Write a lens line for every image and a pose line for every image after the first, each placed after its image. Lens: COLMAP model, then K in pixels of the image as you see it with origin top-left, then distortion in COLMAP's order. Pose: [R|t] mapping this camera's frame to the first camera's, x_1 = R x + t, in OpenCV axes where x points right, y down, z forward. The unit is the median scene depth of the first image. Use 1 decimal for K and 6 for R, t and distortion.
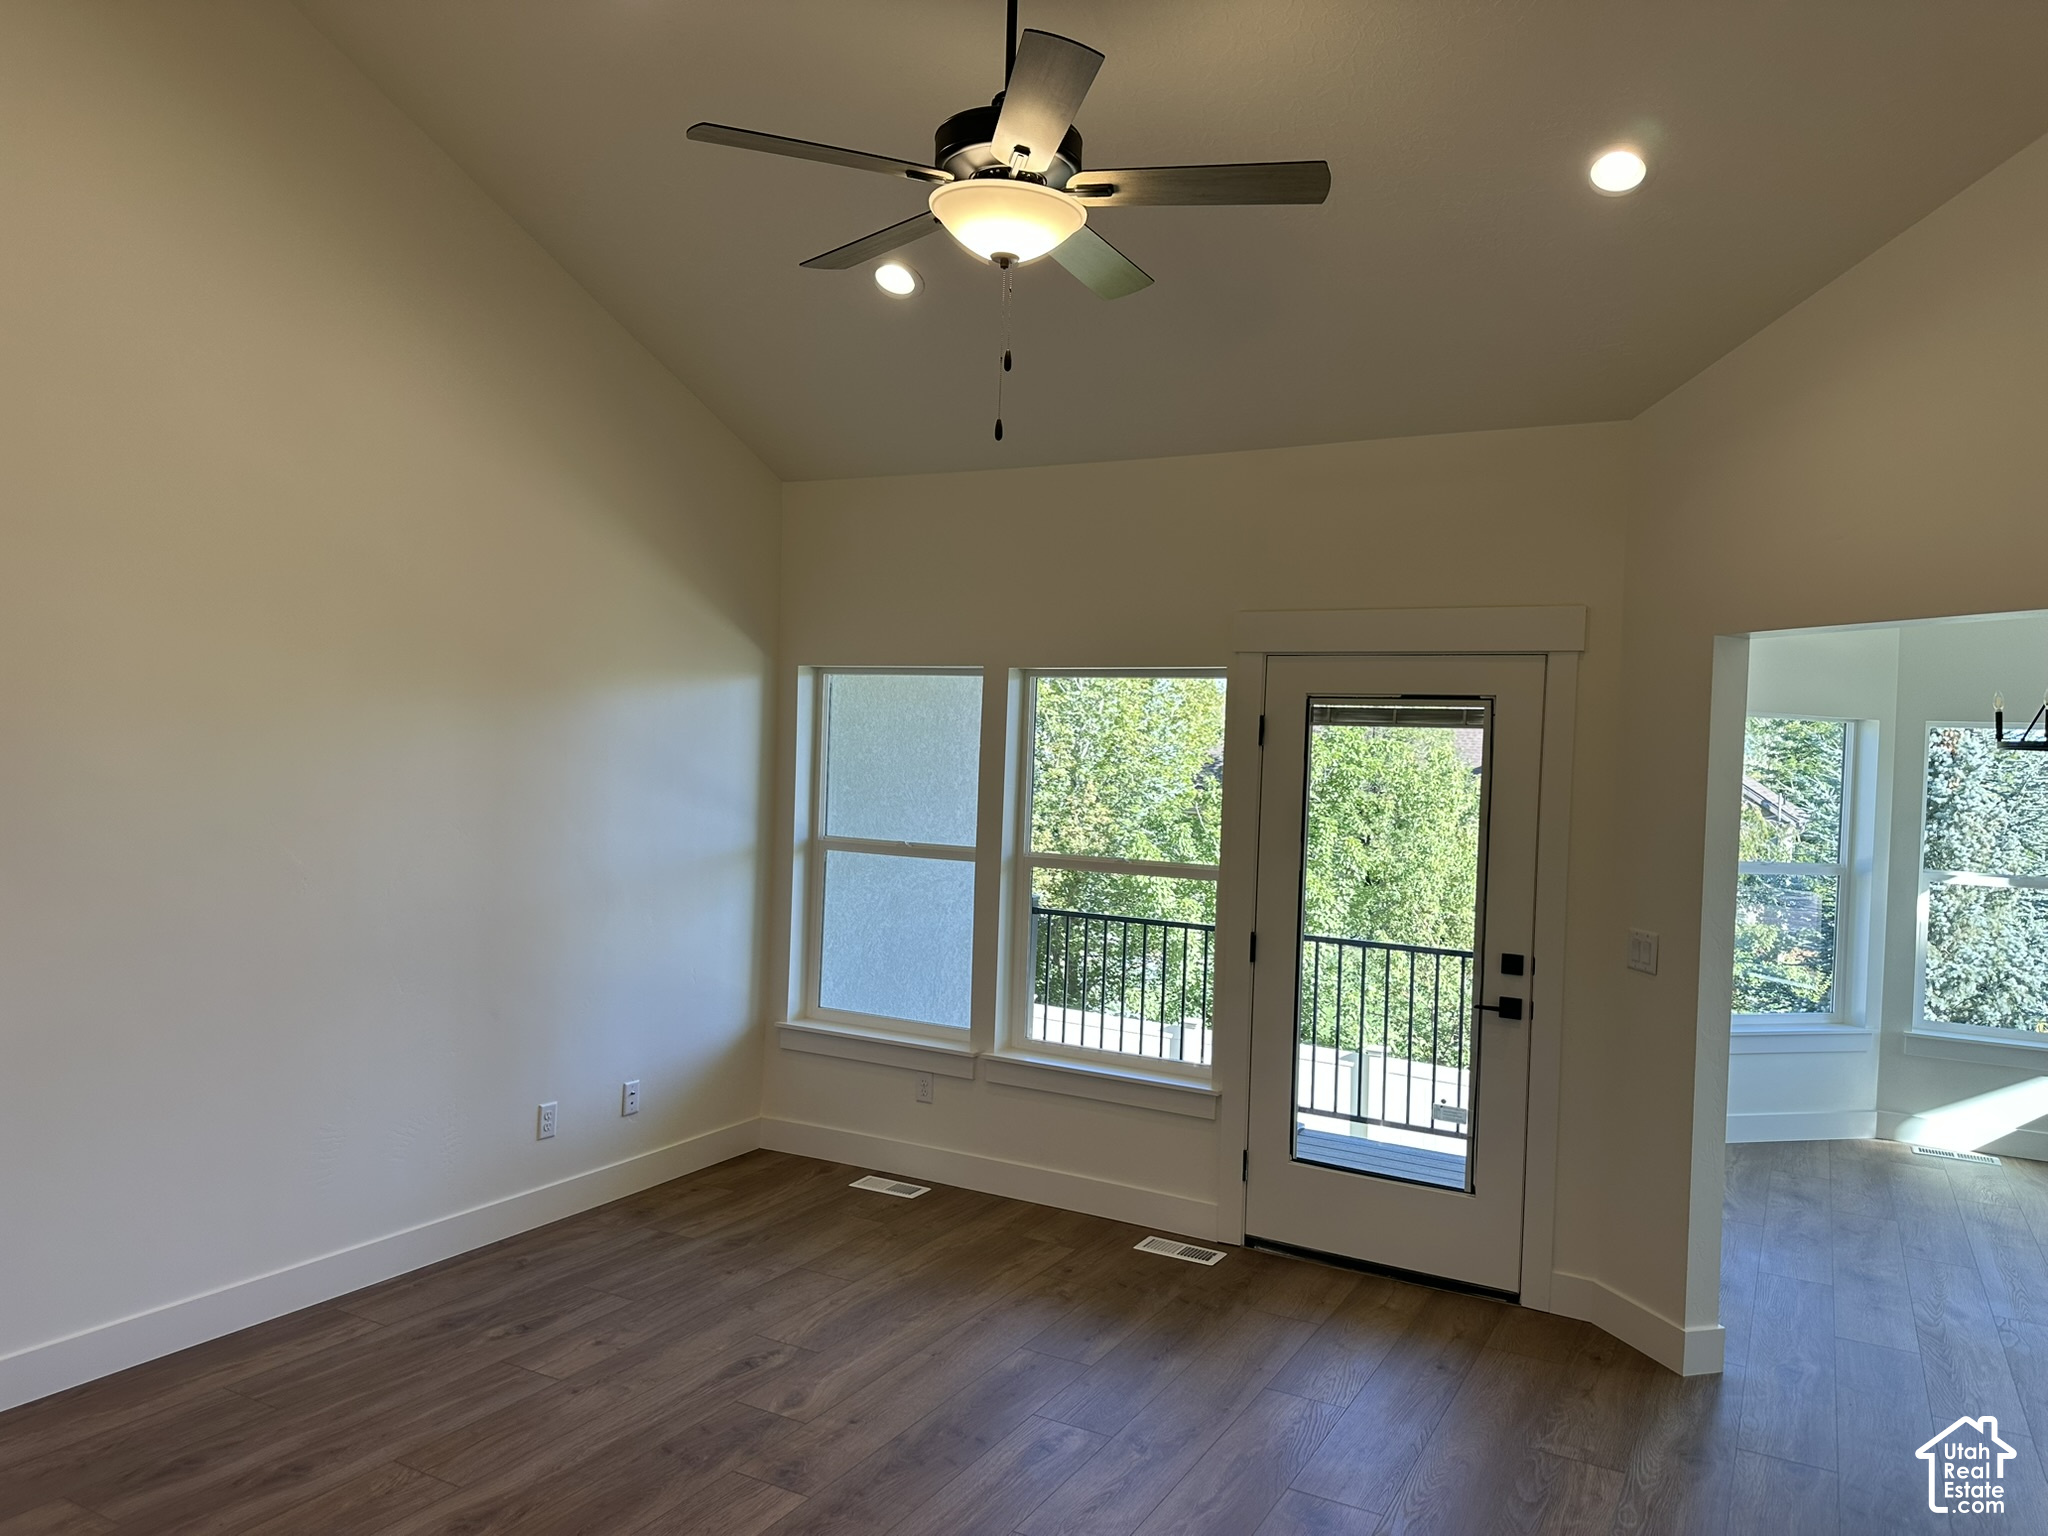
lens RADIAL K [[1429.9, 0, 1023.5], [0, 1429.9, 776.0], [0, 0, 1]] dist [-0.001636, -0.002453]
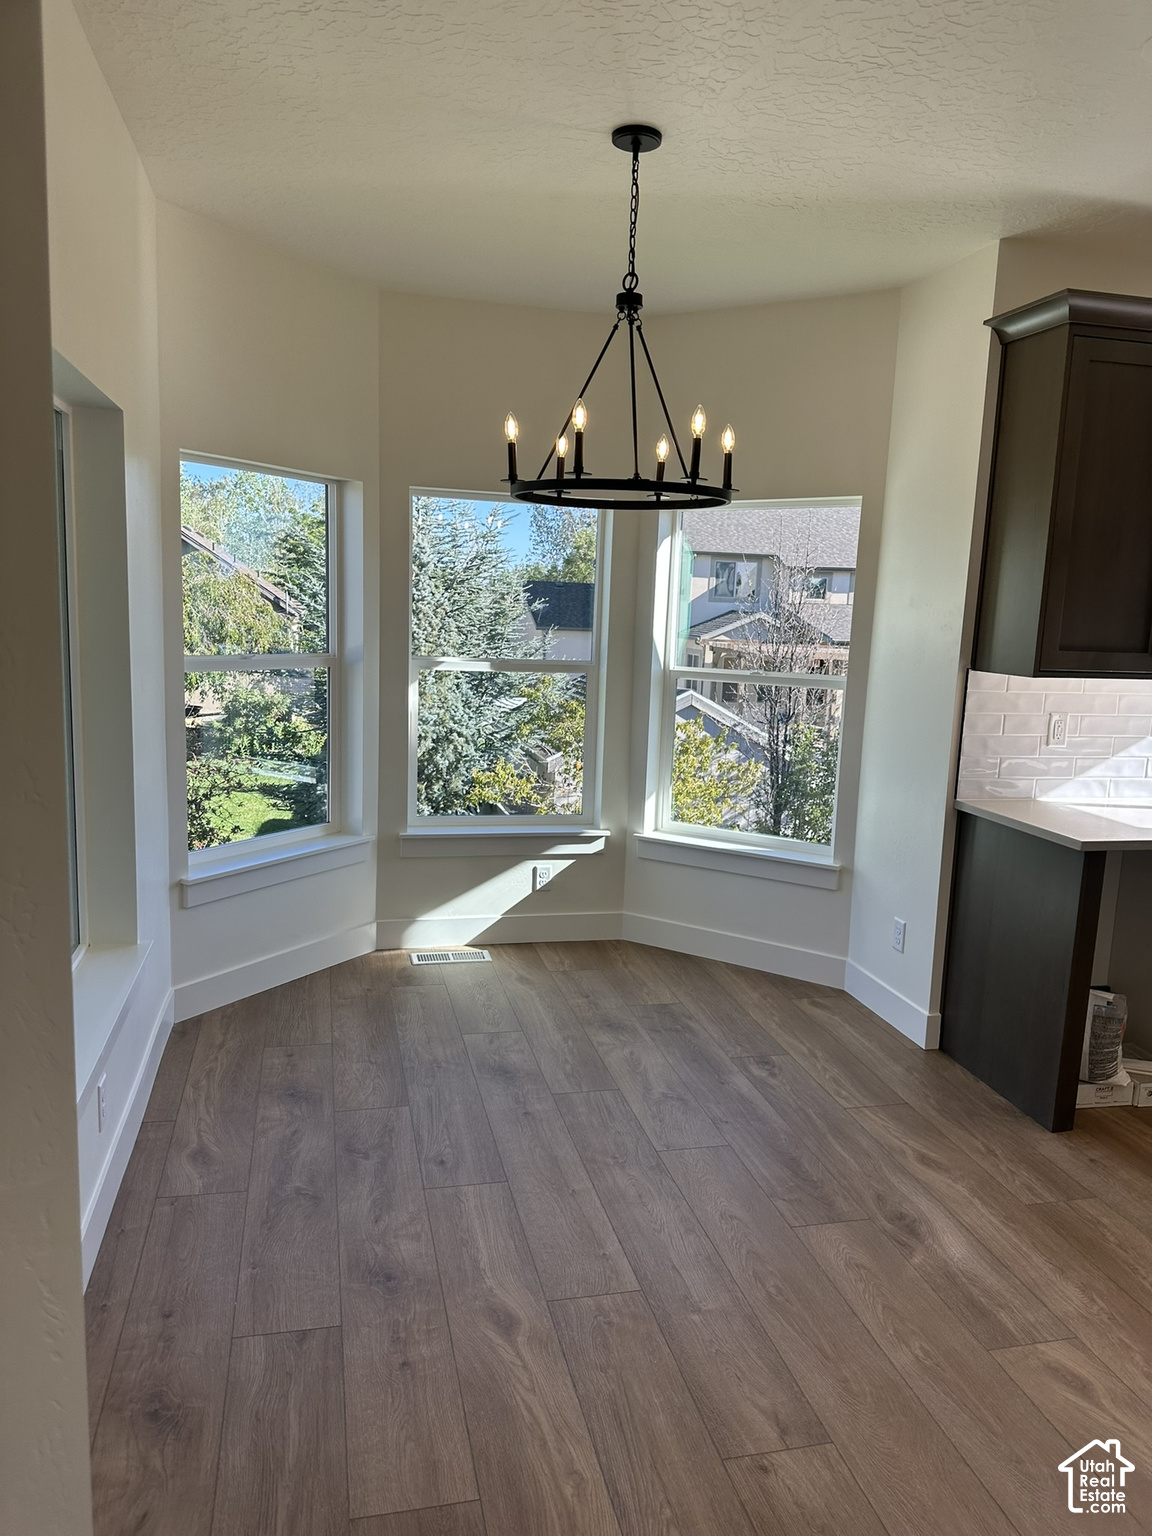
lens RADIAL K [[1069.2, 0, 576.0], [0, 1069.2, 768.0], [0, 0, 1]] dist [0.144100, -0.256556]
pose [[0.737176, -0.114184, 0.665983, 0.128325], [0.000364, 0.985685, 0.168595, 0.010855], [-0.675701, -0.124042, 0.726665, 0.223418]]
